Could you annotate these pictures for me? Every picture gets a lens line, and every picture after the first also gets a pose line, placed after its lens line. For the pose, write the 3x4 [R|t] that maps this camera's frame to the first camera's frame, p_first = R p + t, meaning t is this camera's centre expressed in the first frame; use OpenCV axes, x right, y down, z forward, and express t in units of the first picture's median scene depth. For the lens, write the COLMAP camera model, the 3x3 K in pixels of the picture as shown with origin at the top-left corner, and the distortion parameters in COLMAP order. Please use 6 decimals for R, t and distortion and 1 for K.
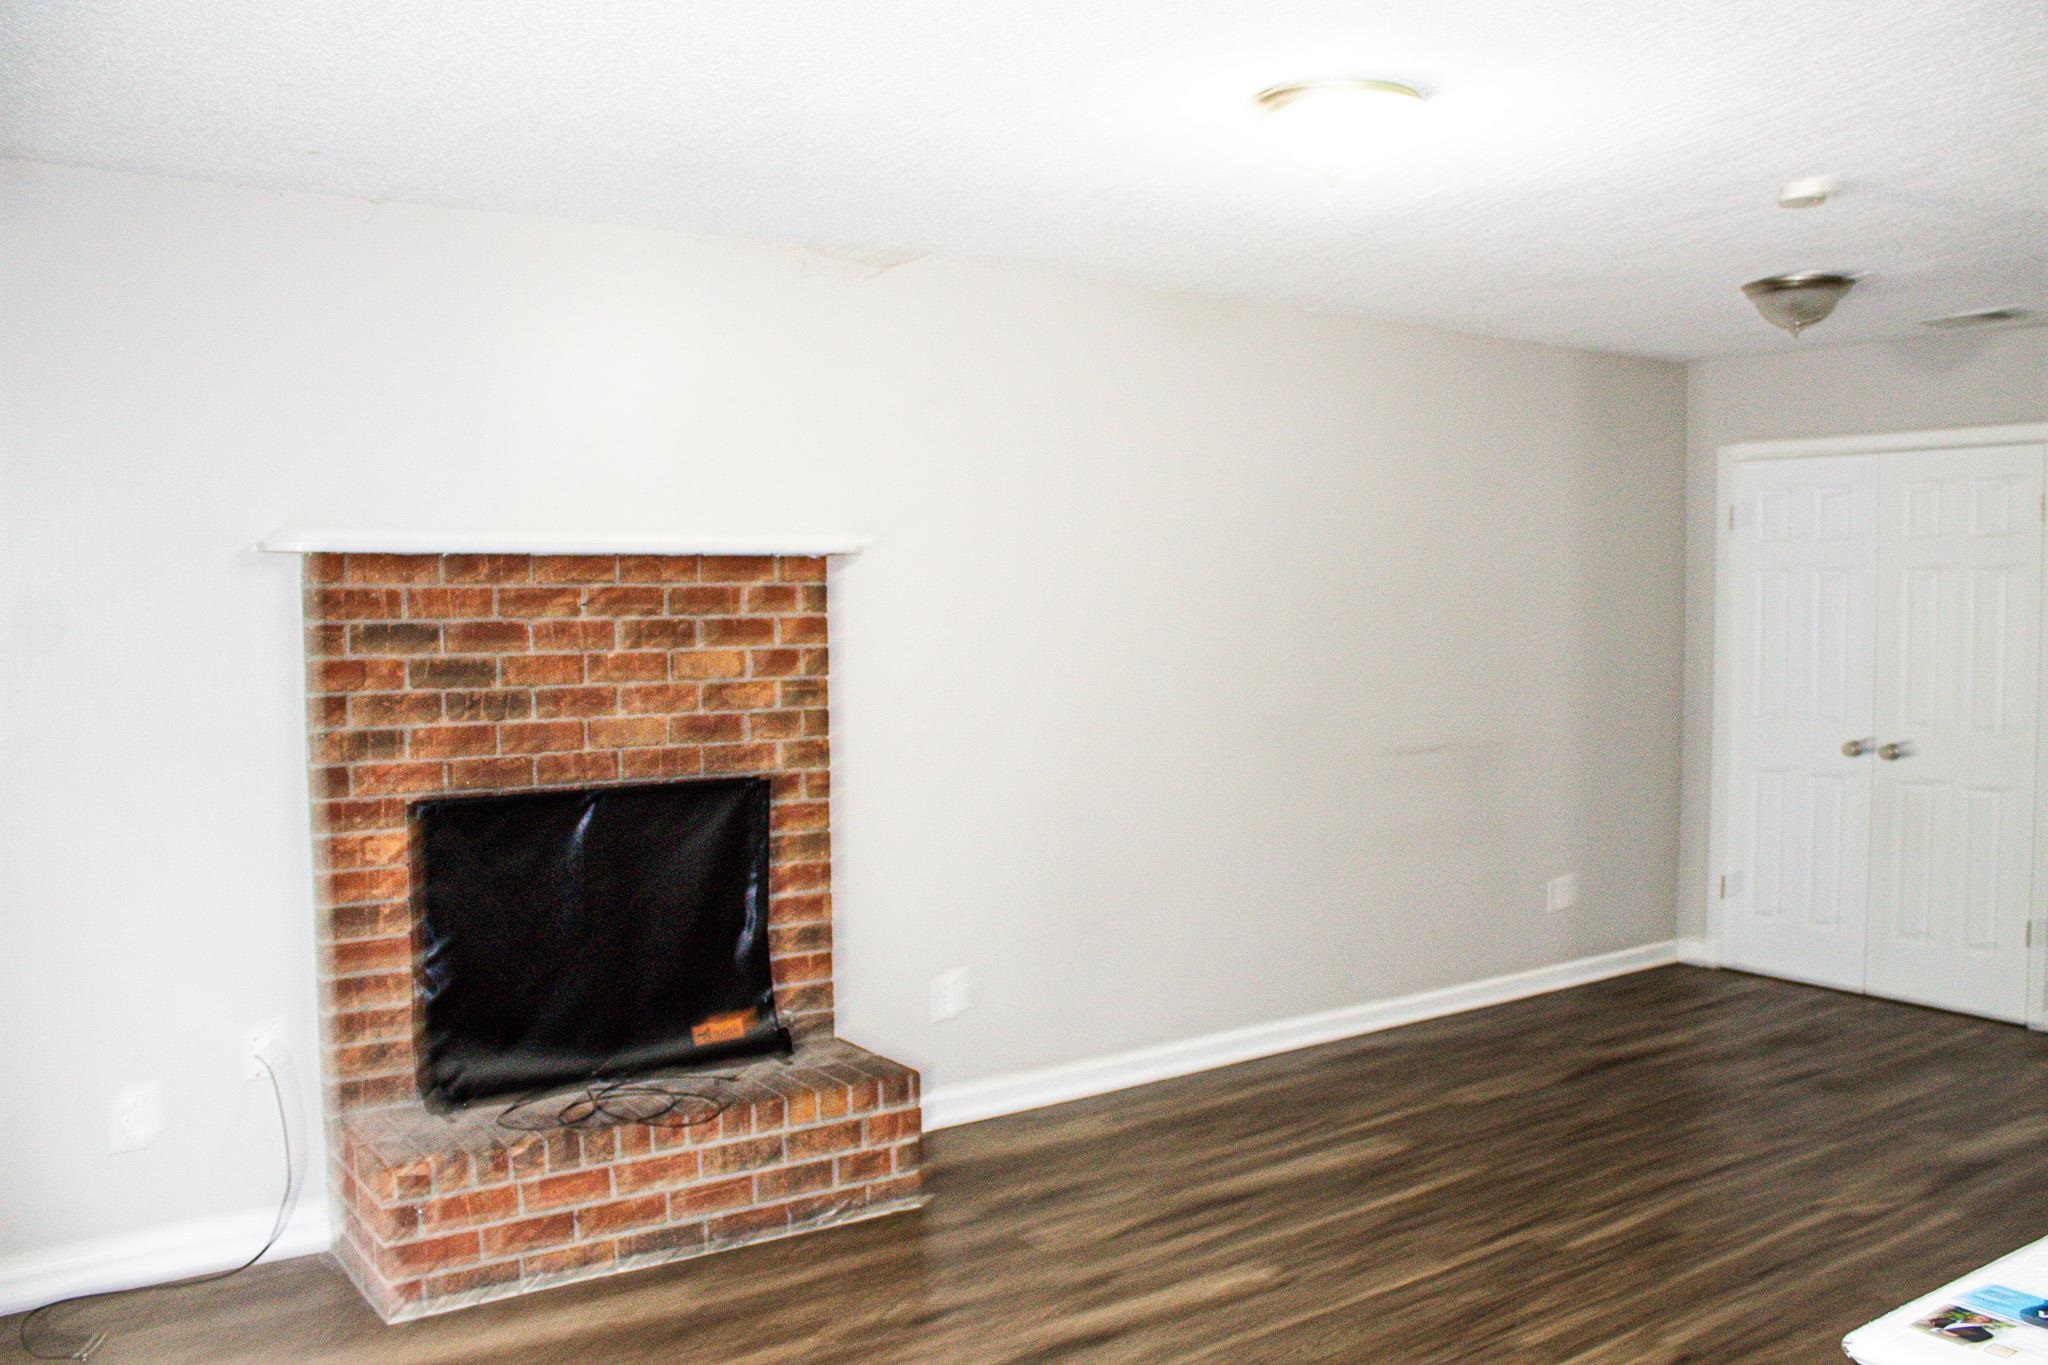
lens RADIAL K [[1736.2, 0, 1051.1], [0, 1736.2, 700.0], [0, 0, 1]] dist [-0.150087, 0.140524]
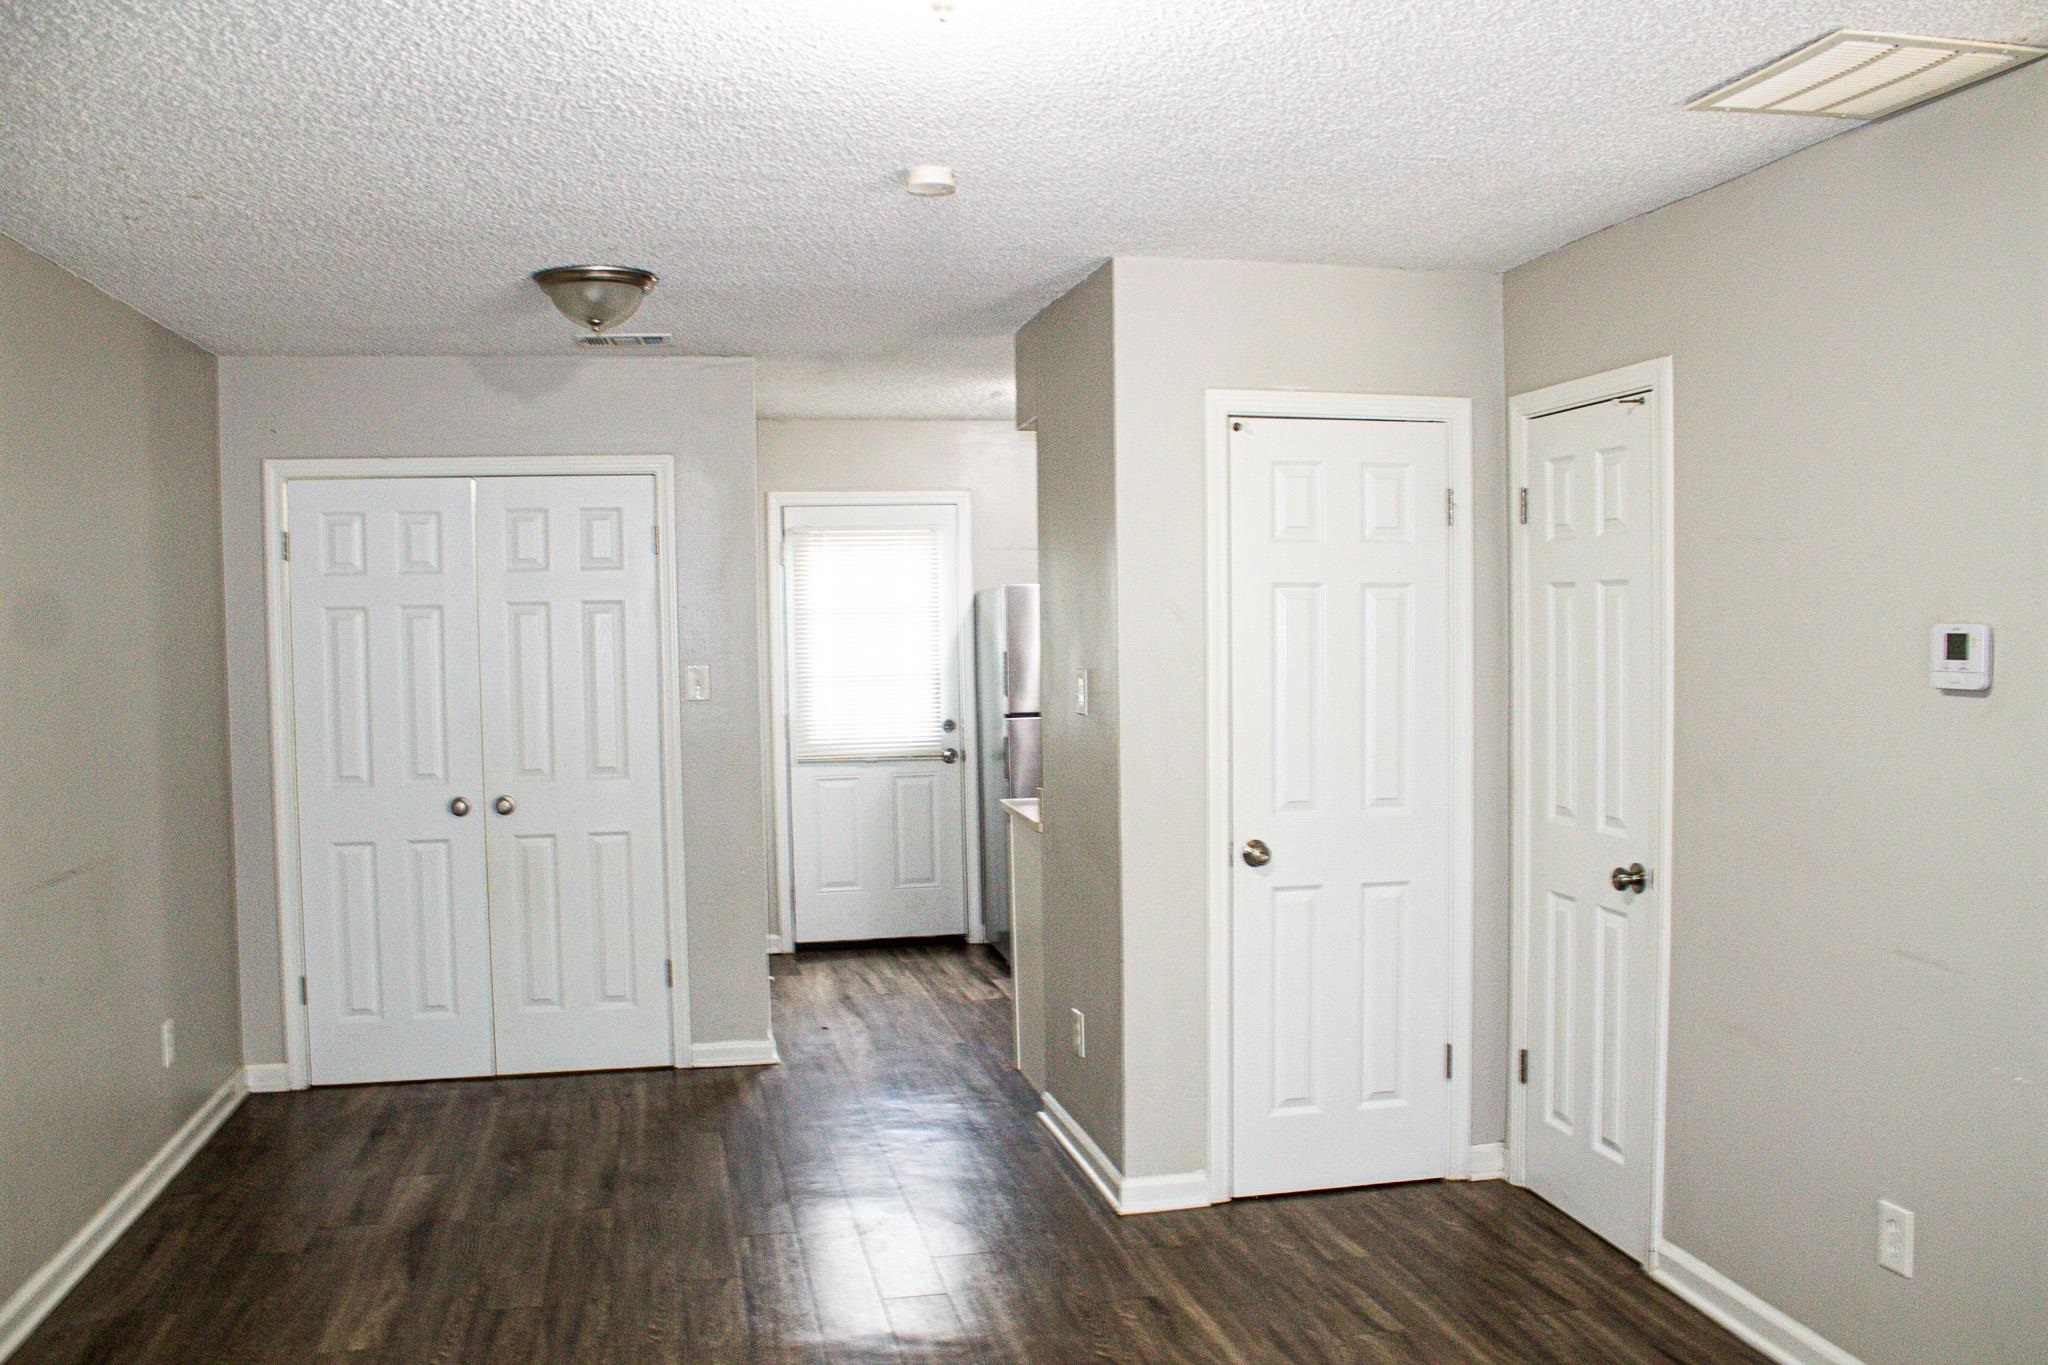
lens RADIAL K [[1736.2, 0, 1051.1], [0, 1736.2, 700.0], [0, 0, 1]] dist [-0.150087, 0.140524]
pose [[0.399372, -0.050304, 0.915408, -0.340234], [0.075109, 0.996932, 0.022016, -0.037662], [-0.913707, 0.059963, 0.401925, 0.534078]]
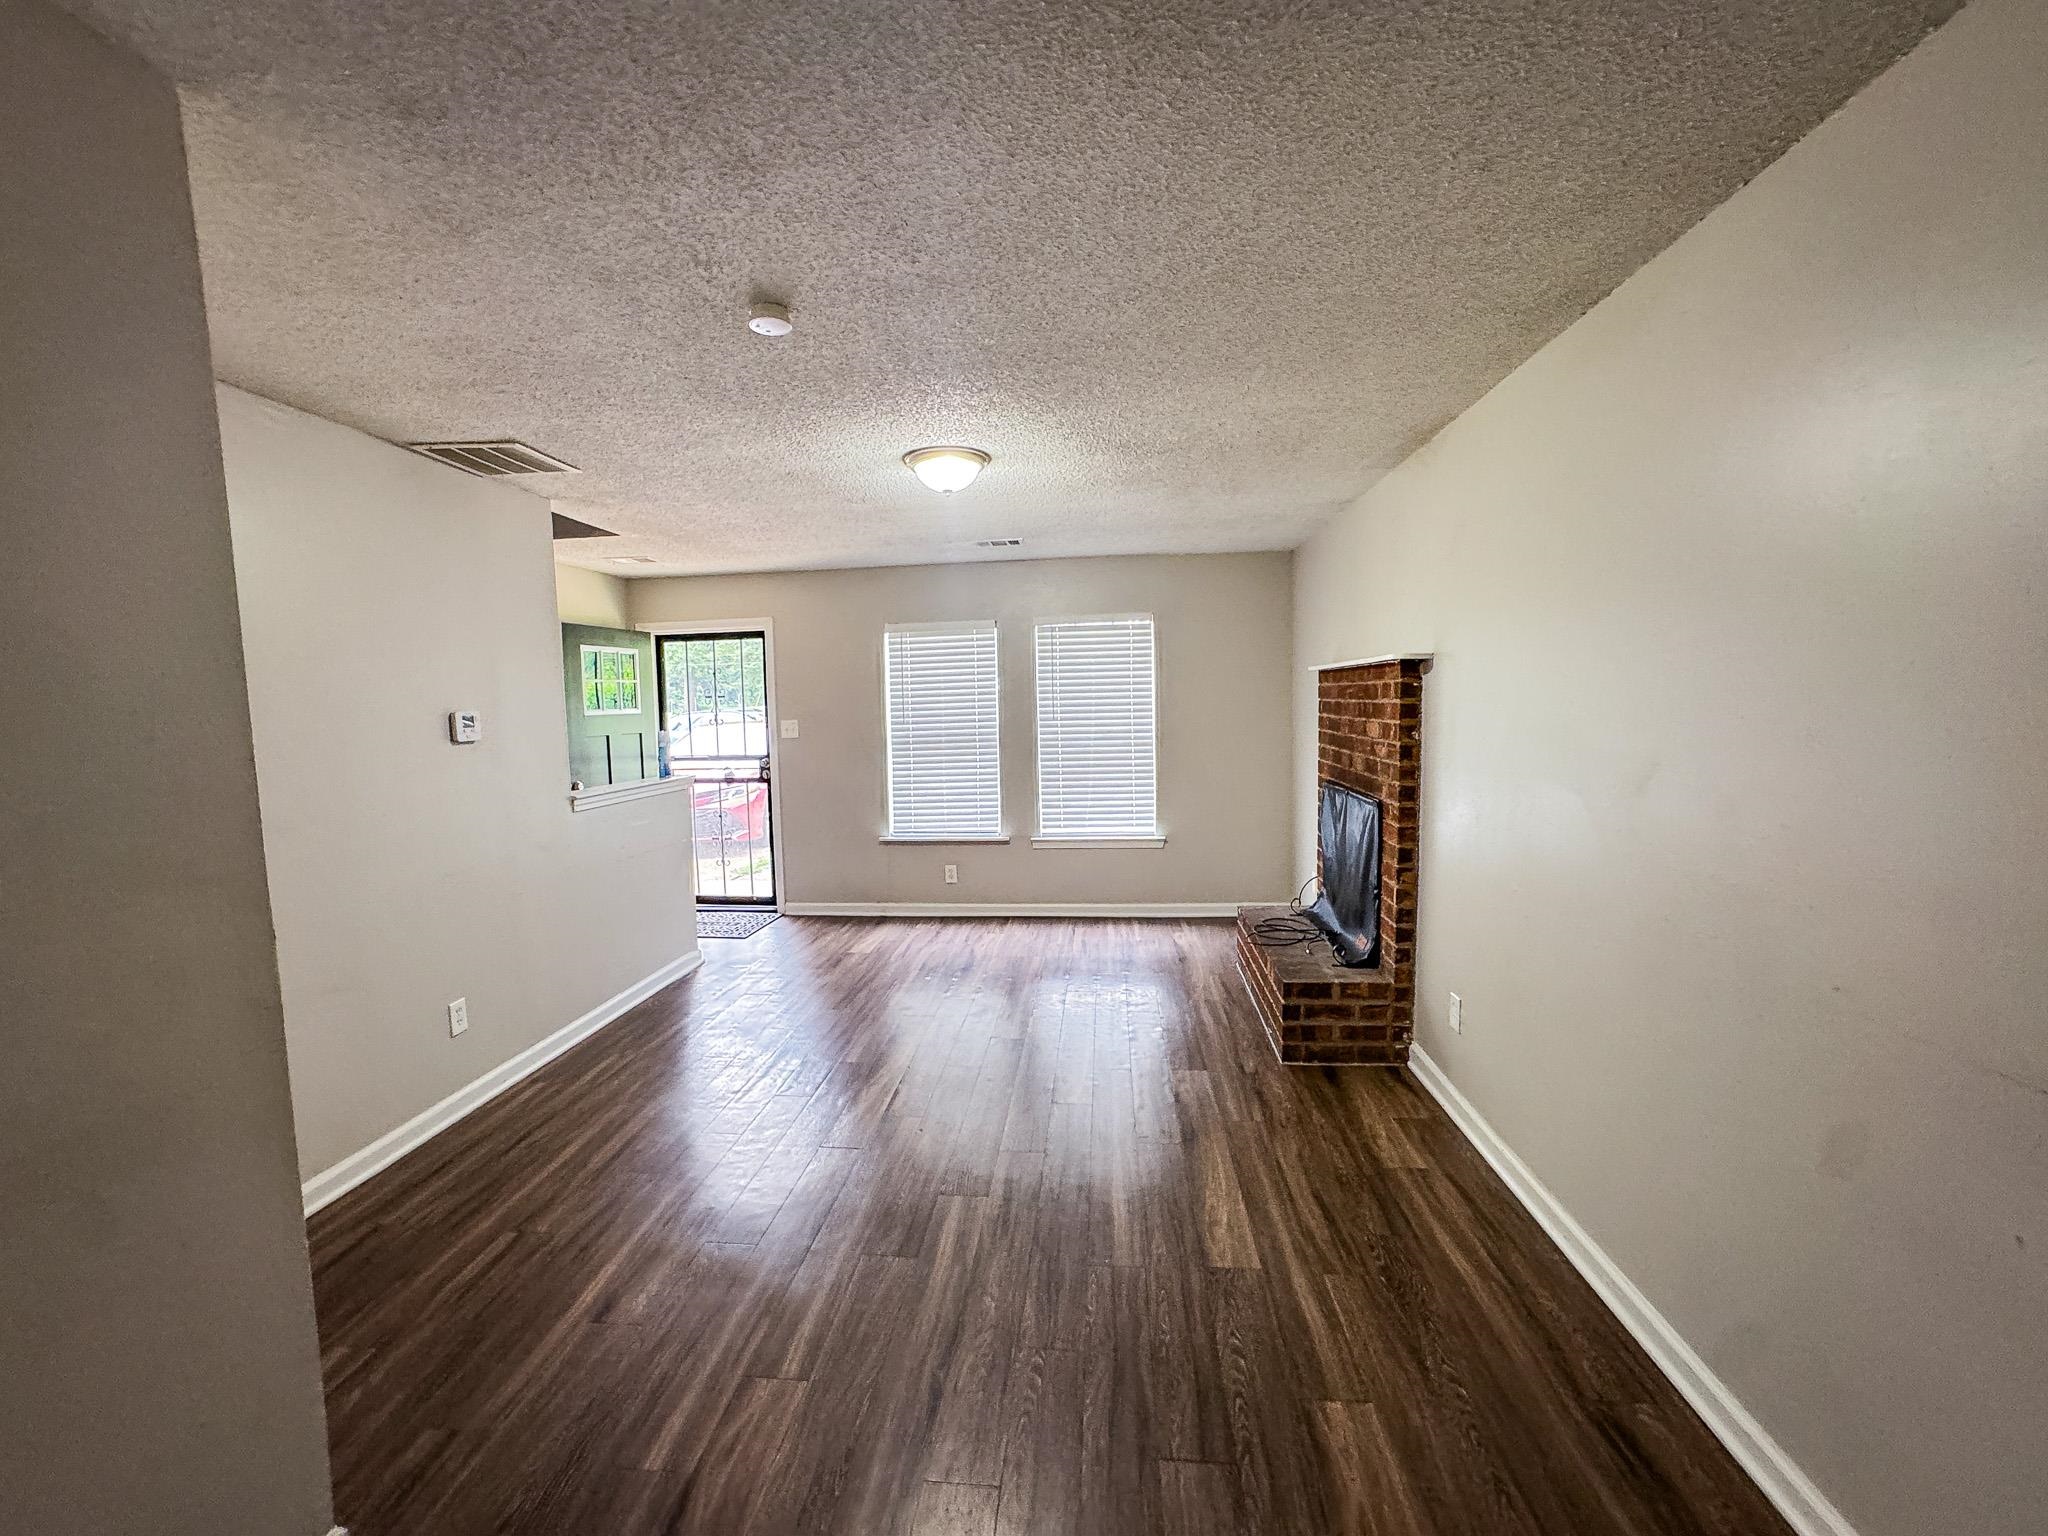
lens RADIAL K [[850.8, 0, 1024.0], [0, 850.8, 768.0], [0, 0, 1]] dist [-0.063172, 0.030879]
pose [[-0.663320, 0.075274, -0.744540, 0.686414], [-0.024674, 0.992187, 0.122294, -0.080233], [0.747929, 0.099491, -0.656280, 1.356228]]
